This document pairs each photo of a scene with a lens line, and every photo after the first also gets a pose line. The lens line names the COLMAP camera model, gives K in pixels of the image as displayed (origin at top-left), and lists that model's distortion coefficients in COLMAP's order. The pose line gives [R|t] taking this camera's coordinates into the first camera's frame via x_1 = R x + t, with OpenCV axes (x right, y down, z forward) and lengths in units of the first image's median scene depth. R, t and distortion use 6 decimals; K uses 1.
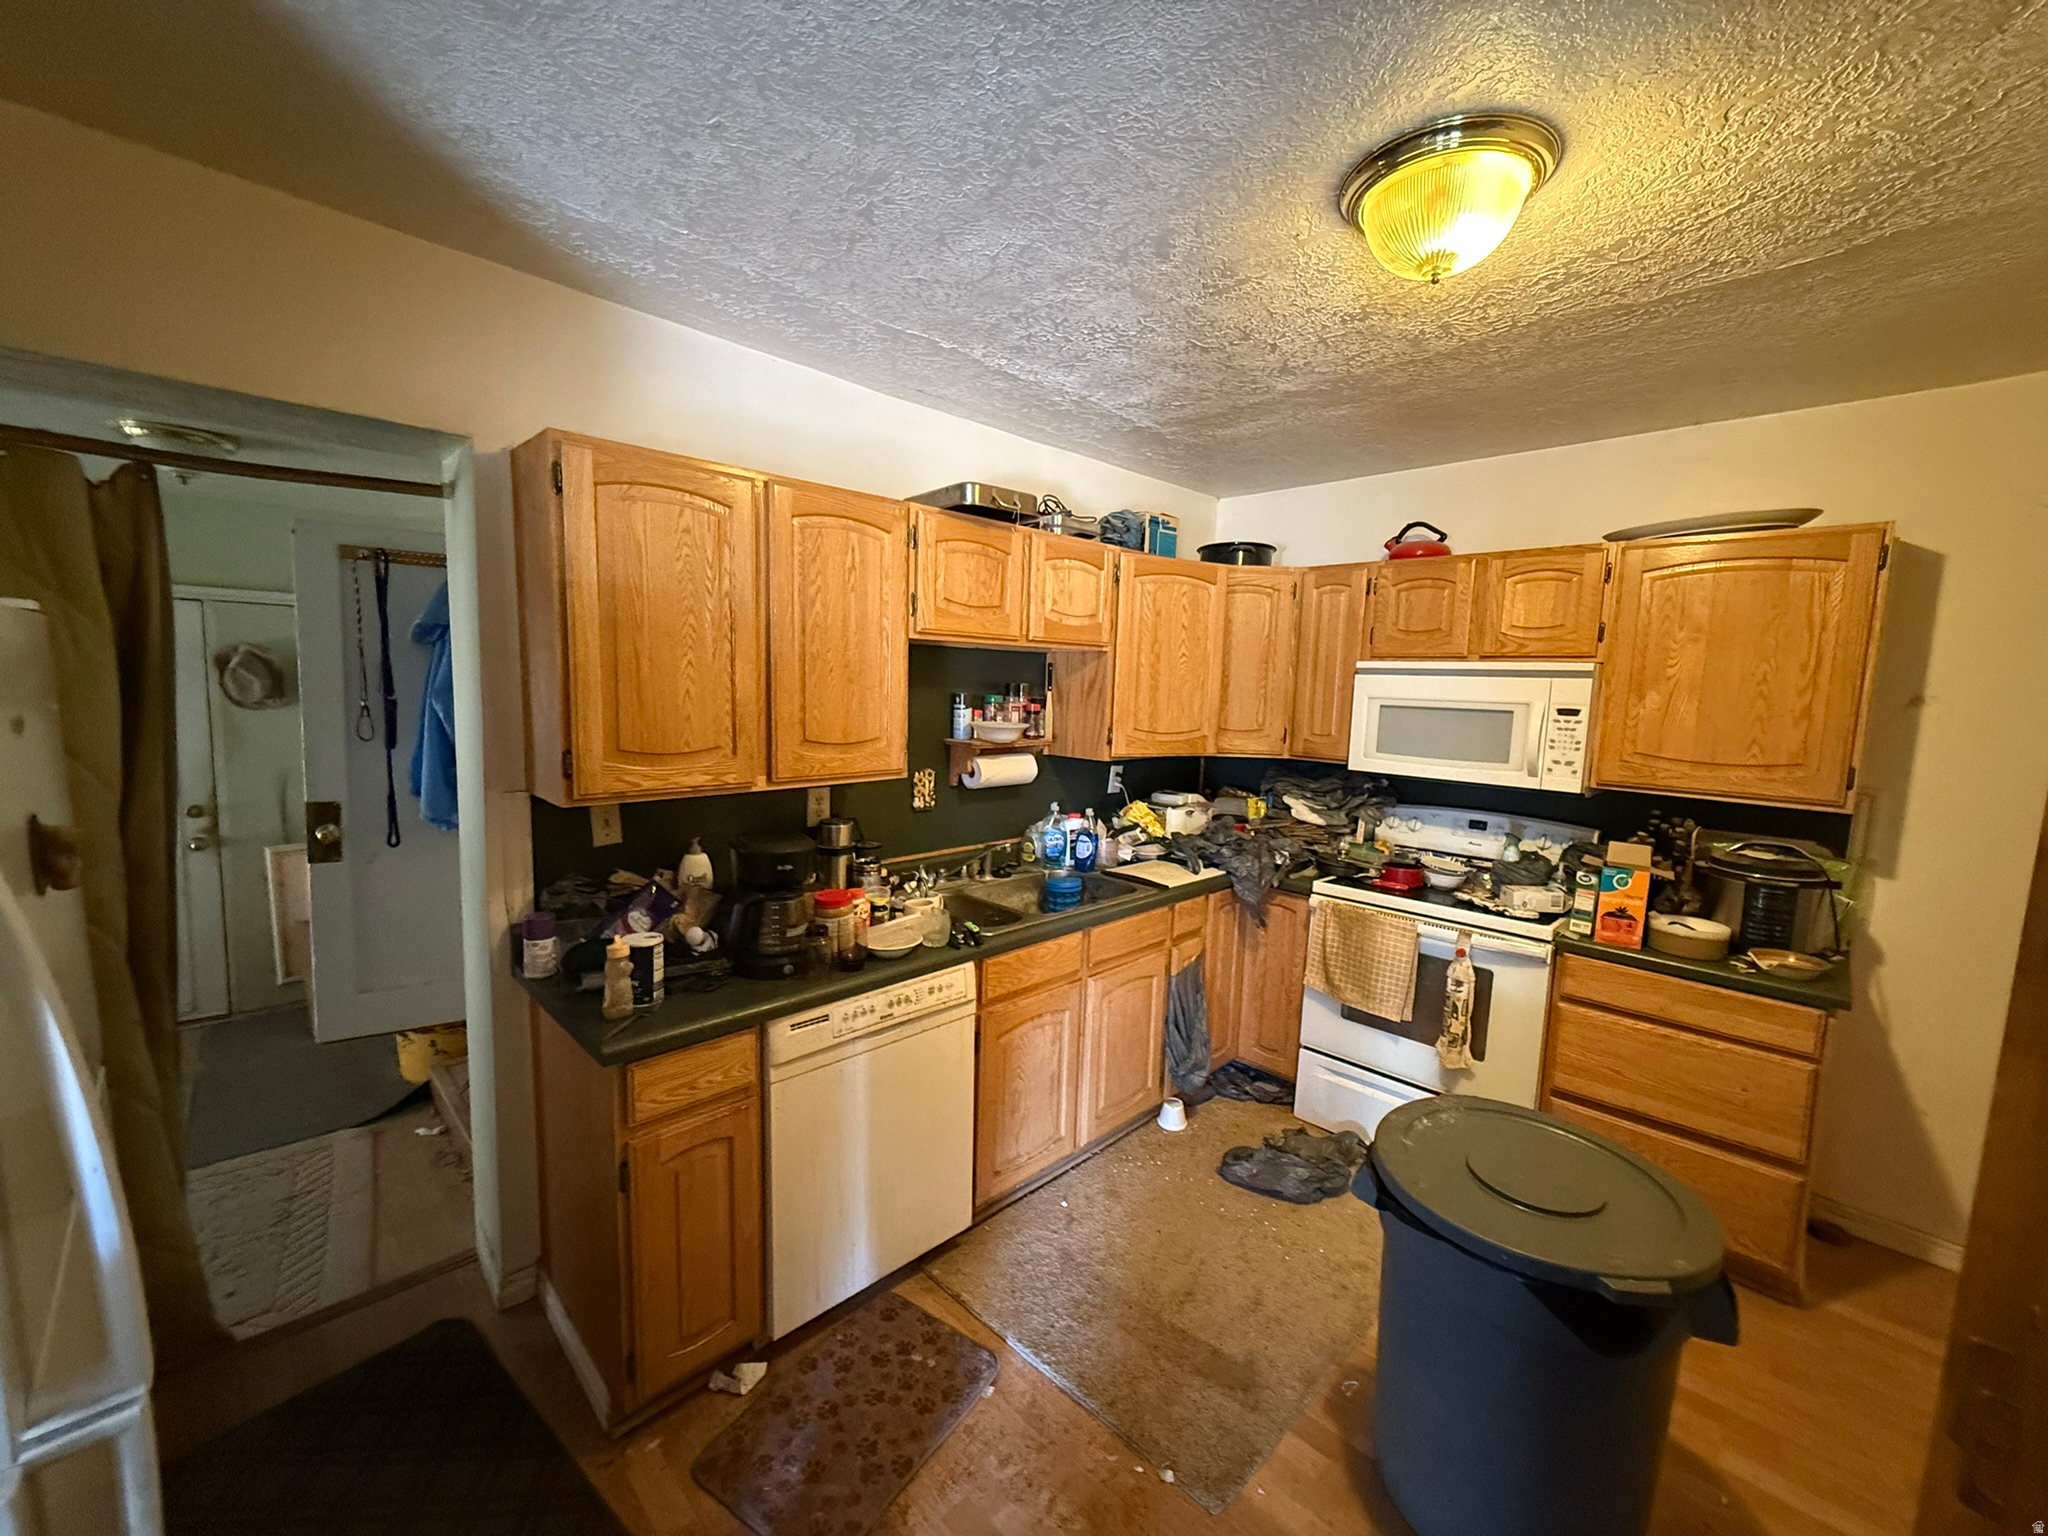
lens RADIAL K [[808.9, 0, 1035.9], [0, 808.9, 772.2], [0, 0, 1]] dist [-0.000730, -0.000487]
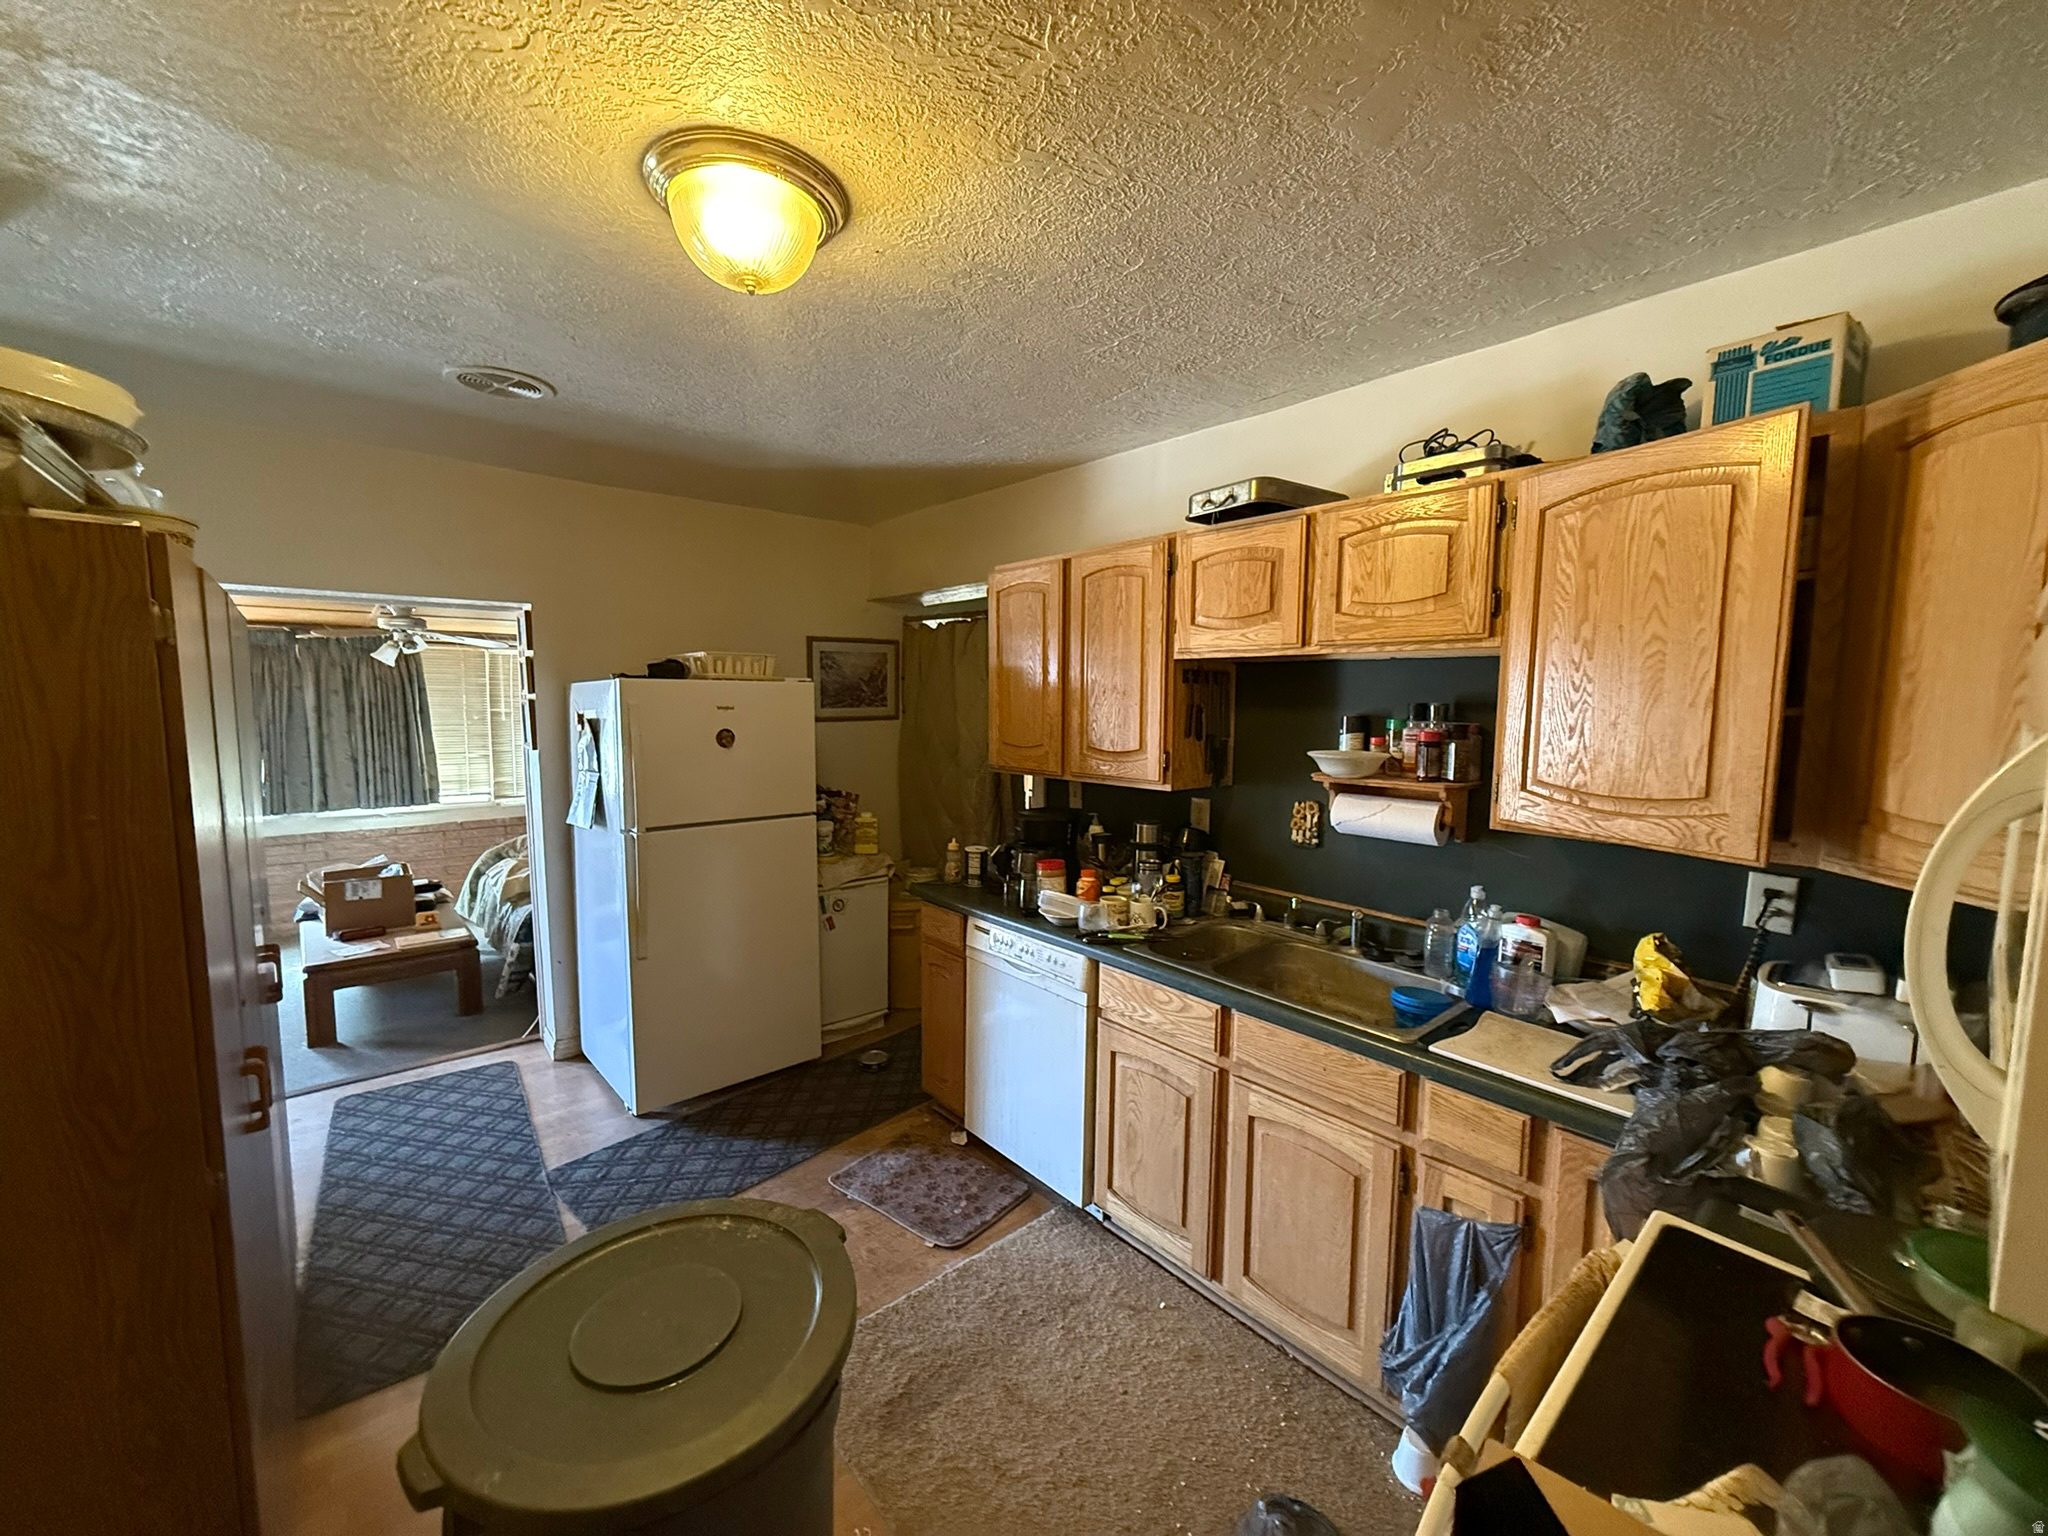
lens RADIAL K [[808.9, 0, 1022.0], [0, 808.9, 768.2], [0, 0, 1]] dist [-0.000730, -0.000487]
pose [[-0.079773, 0.058402, -0.995101, 0.740784], [-0.125638, 0.989732, 0.068158, -0.058085], [0.988864, 0.130460, -0.071616, 0.724345]]
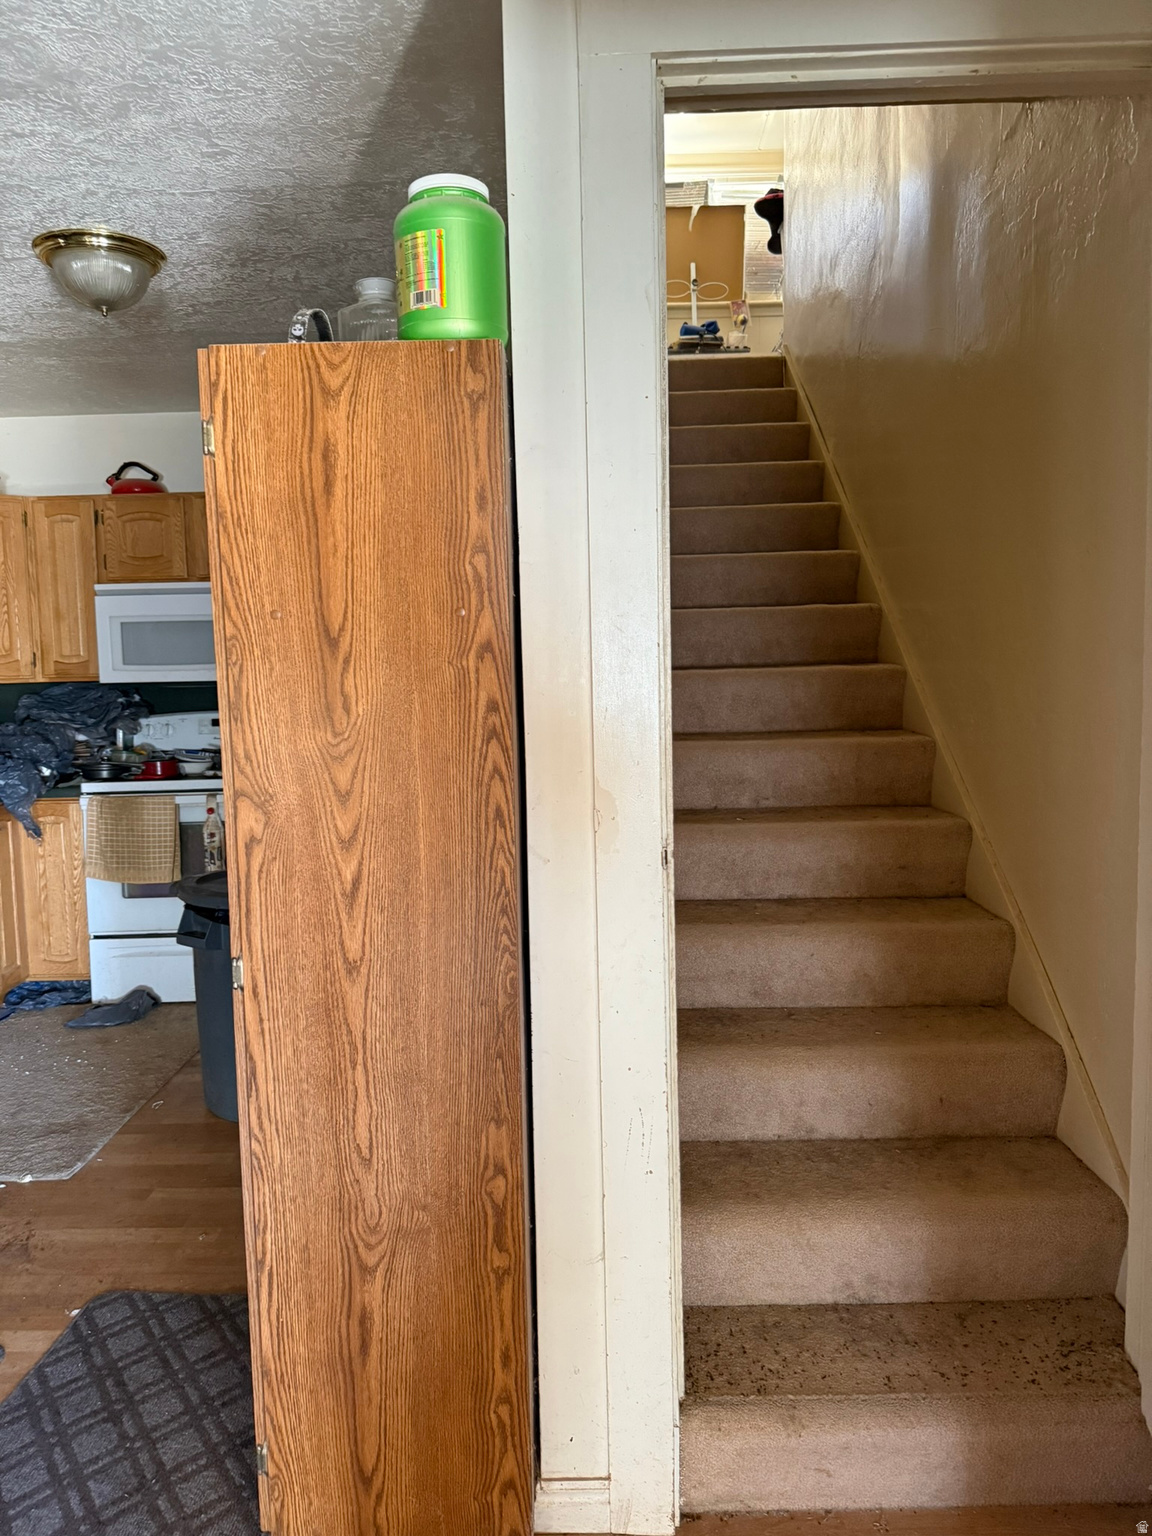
lens RADIAL K [[1137.9, 0, 577.5], [0, 1137.9, 765.2], [0, 0, 1]] dist [-0.004795, -0.005953]
pose [[0.719771, -0.110059, 0.685432, -0.217329], [0.130648, 0.991186, 0.021961, 0.159106], [-0.681808, 0.073743, 0.727805, -0.557174]]
